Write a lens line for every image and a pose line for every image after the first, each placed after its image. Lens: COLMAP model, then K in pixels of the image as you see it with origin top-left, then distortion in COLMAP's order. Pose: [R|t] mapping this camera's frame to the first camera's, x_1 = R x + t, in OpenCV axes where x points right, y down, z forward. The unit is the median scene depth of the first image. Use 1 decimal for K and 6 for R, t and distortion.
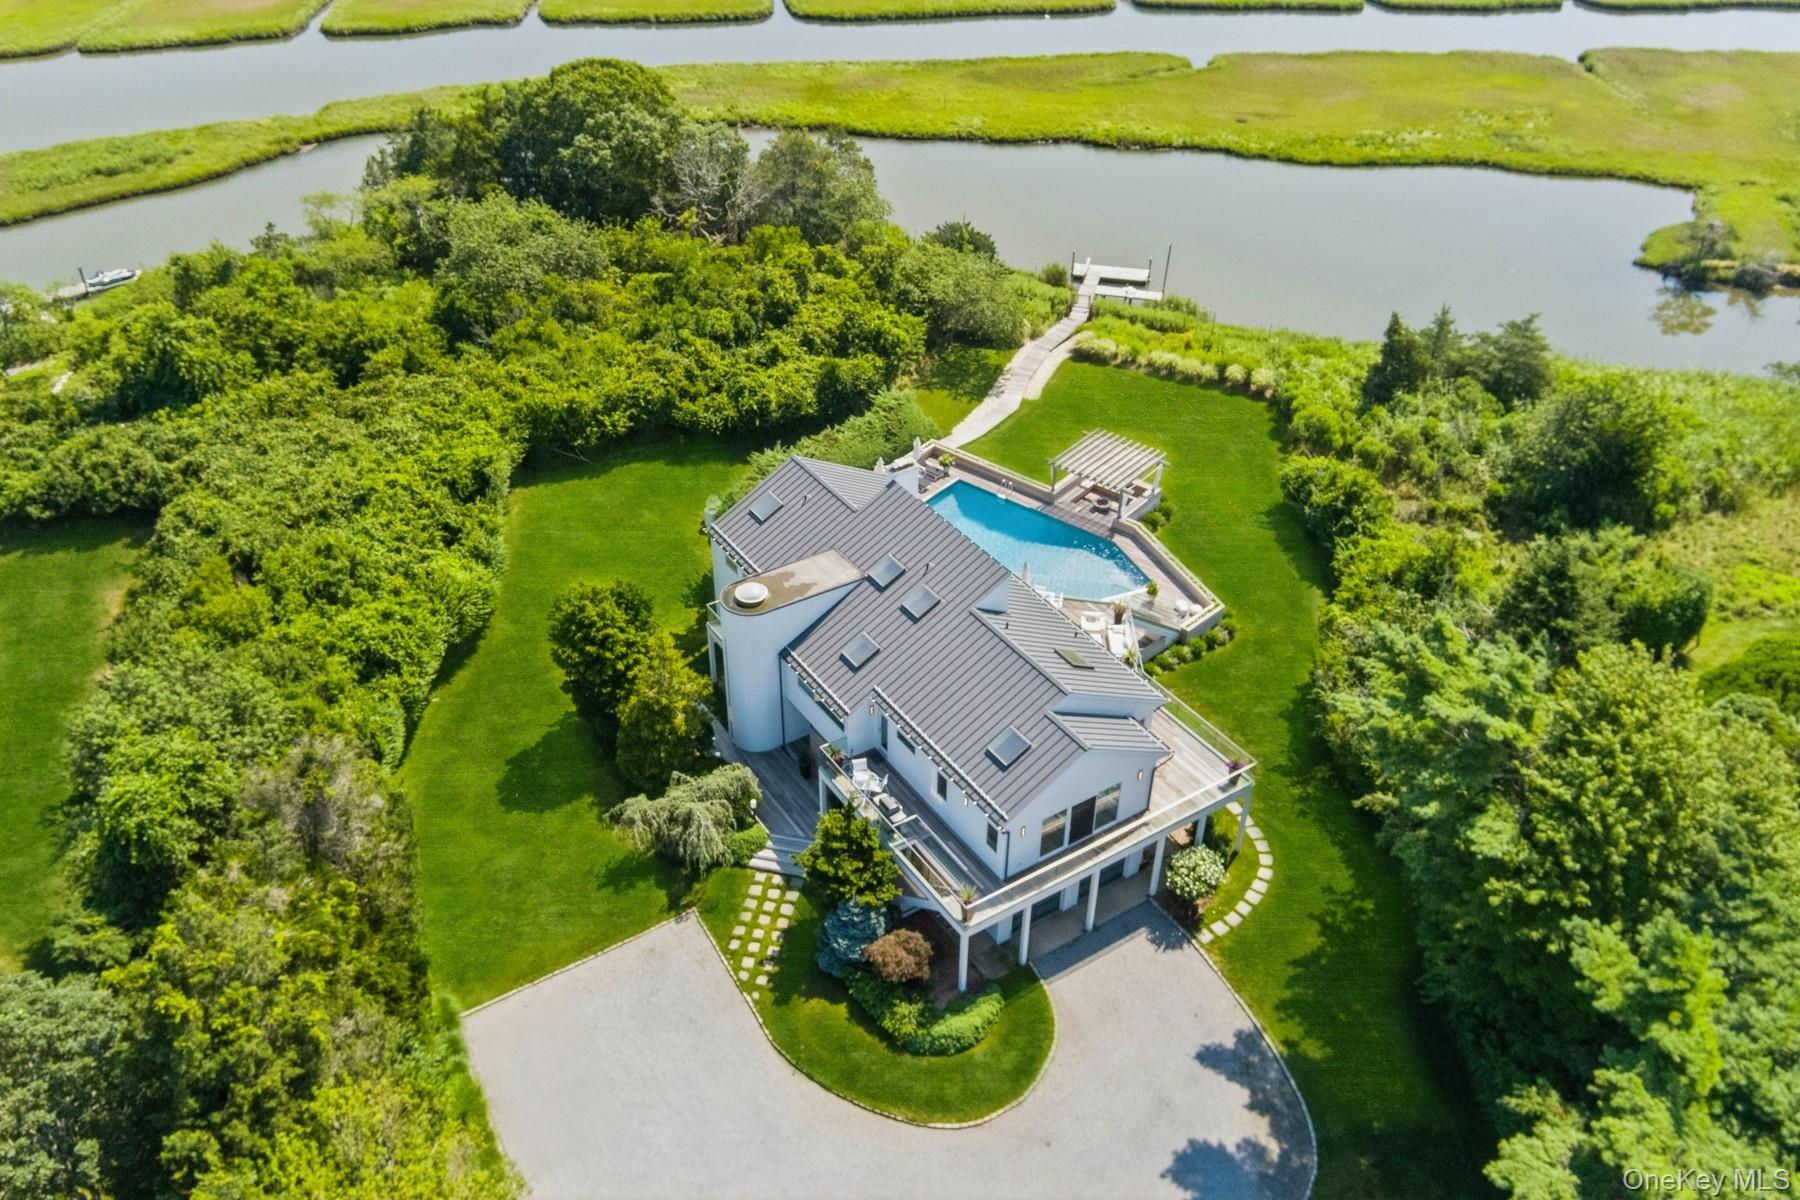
lens RADIAL K [[1409.0, 0, 874.3], [0, 1409.0, 601.2], [0, 0, 1]] dist [-0.081806, 0.002193]
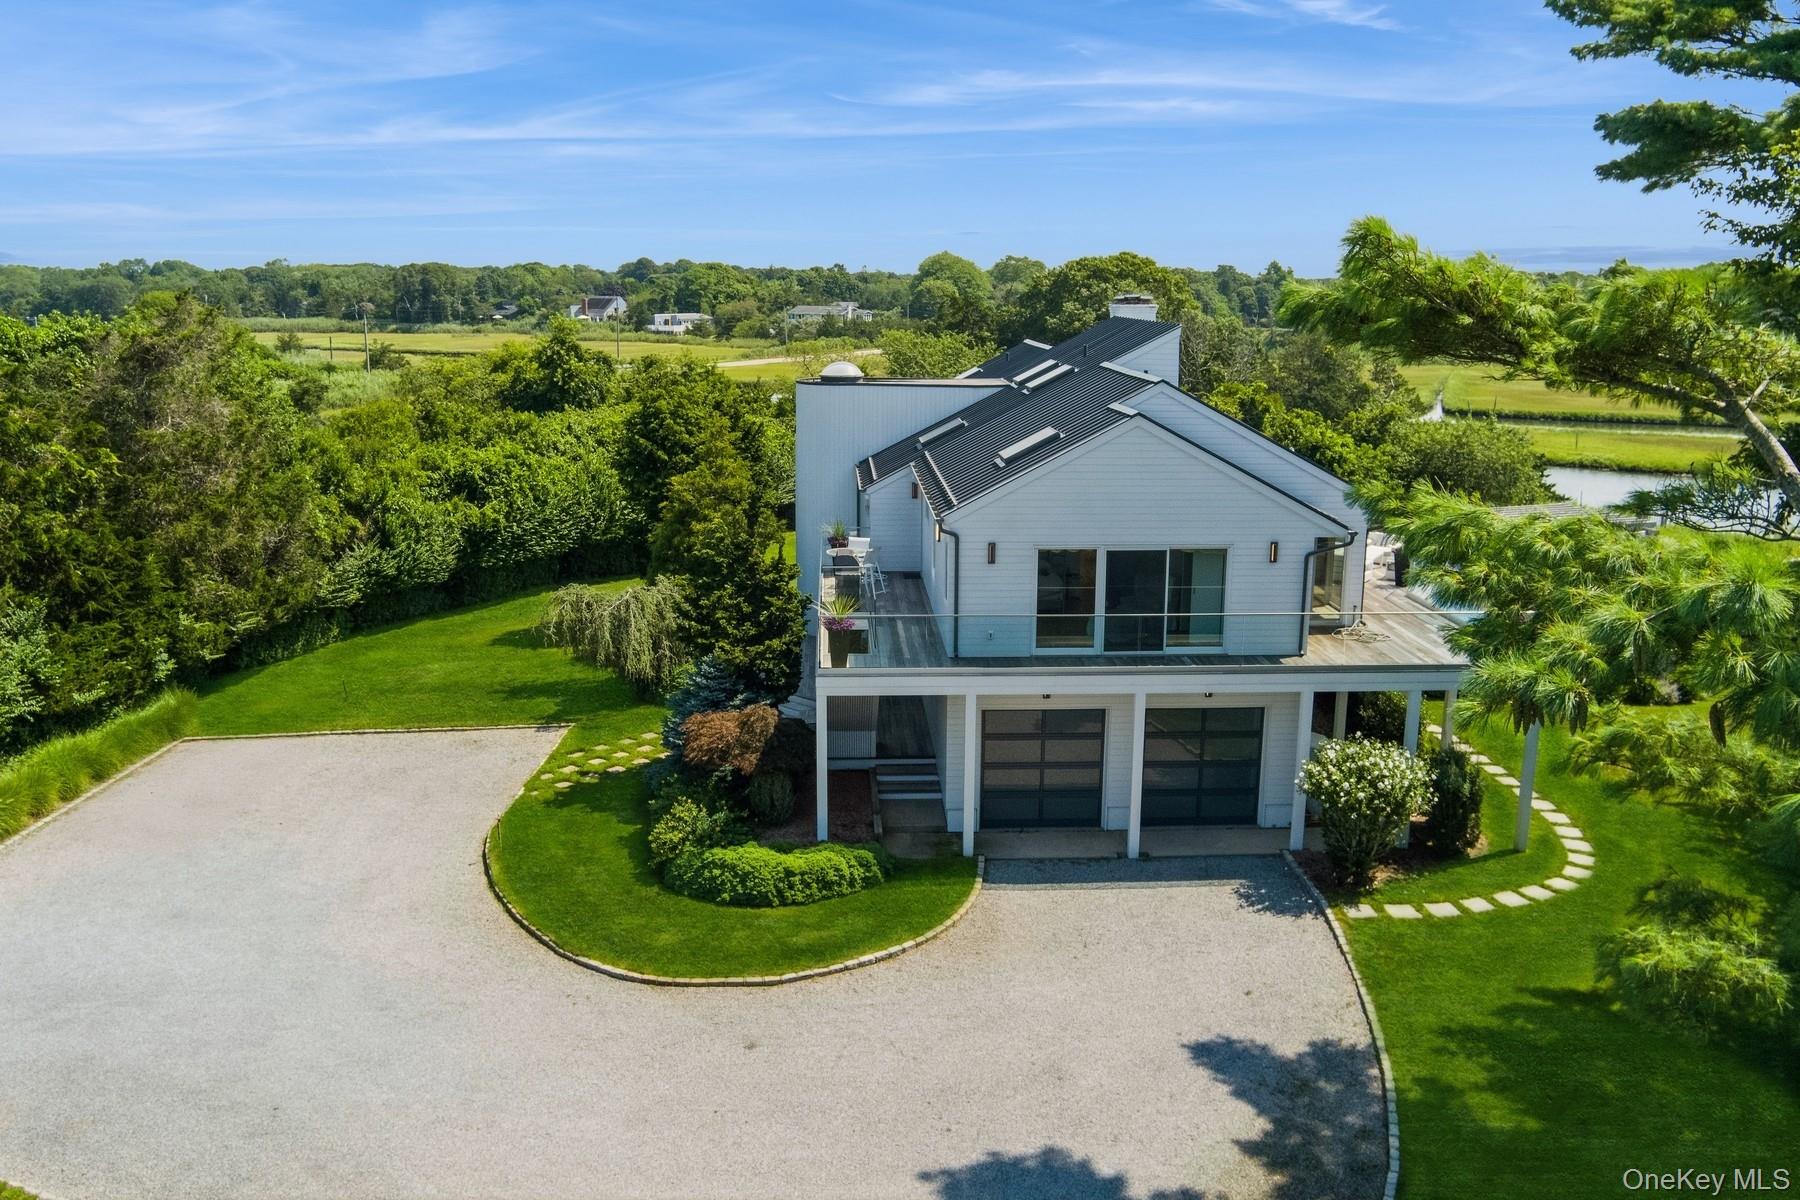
lens RADIAL K [[1409.0, 0, 874.3], [0, 1409.0, 601.2], [0, 0, 1]] dist [-0.081806, 0.002193]
pose [[0.854458, 0.112027, -0.507298, 0.328076], [-0.310360, 0.893150, -0.325515, 0.354192], [0.416626, 0.435584, 0.797928, 0.543165]]
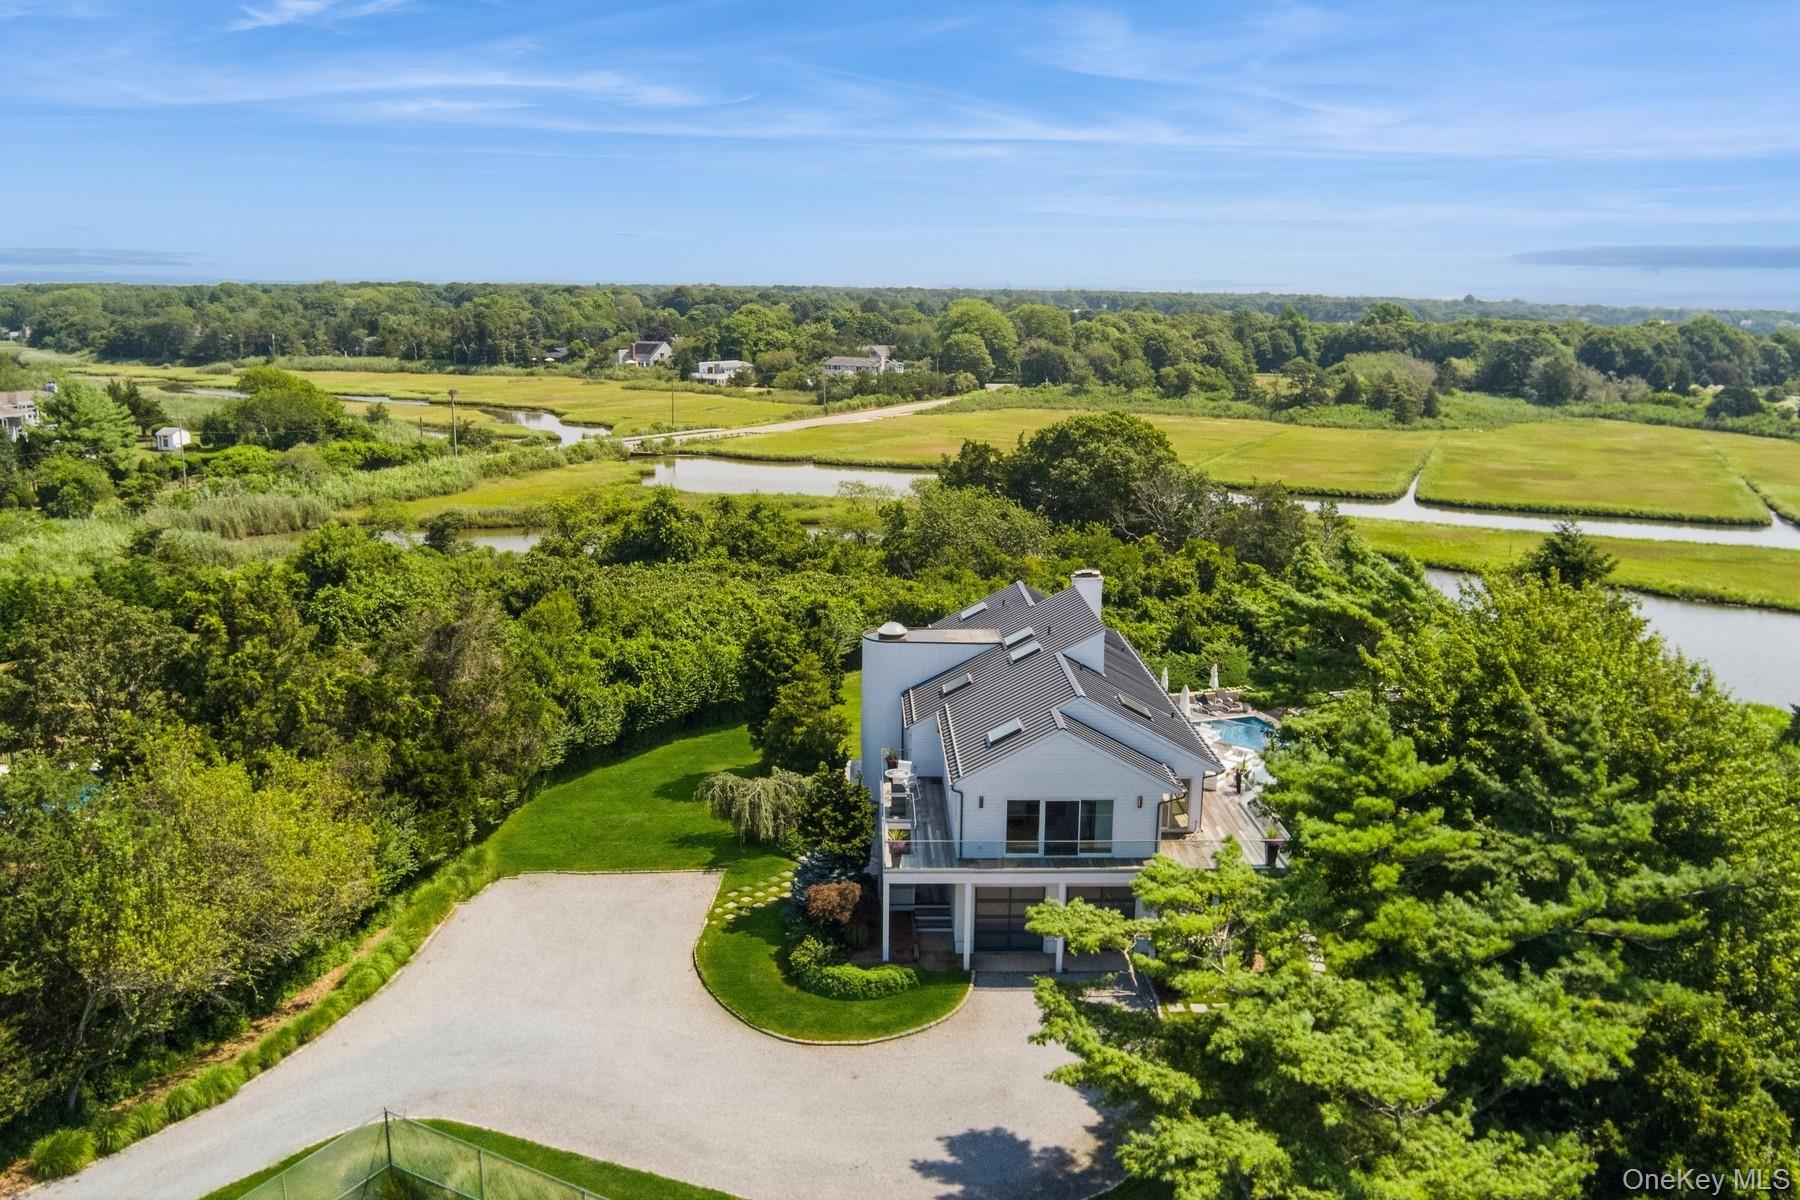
lens RADIAL K [[1409.0, 0, 874.3], [0, 1409.0, 601.2], [0, 0, 1]] dist [-0.081806, 0.002193]
pose [[0.843463, 0.118096, -0.524045, 0.511860], [-0.324387, 0.889561, -0.321643, 0.360064], [0.428186, 0.441288, 0.788620, 0.145275]]
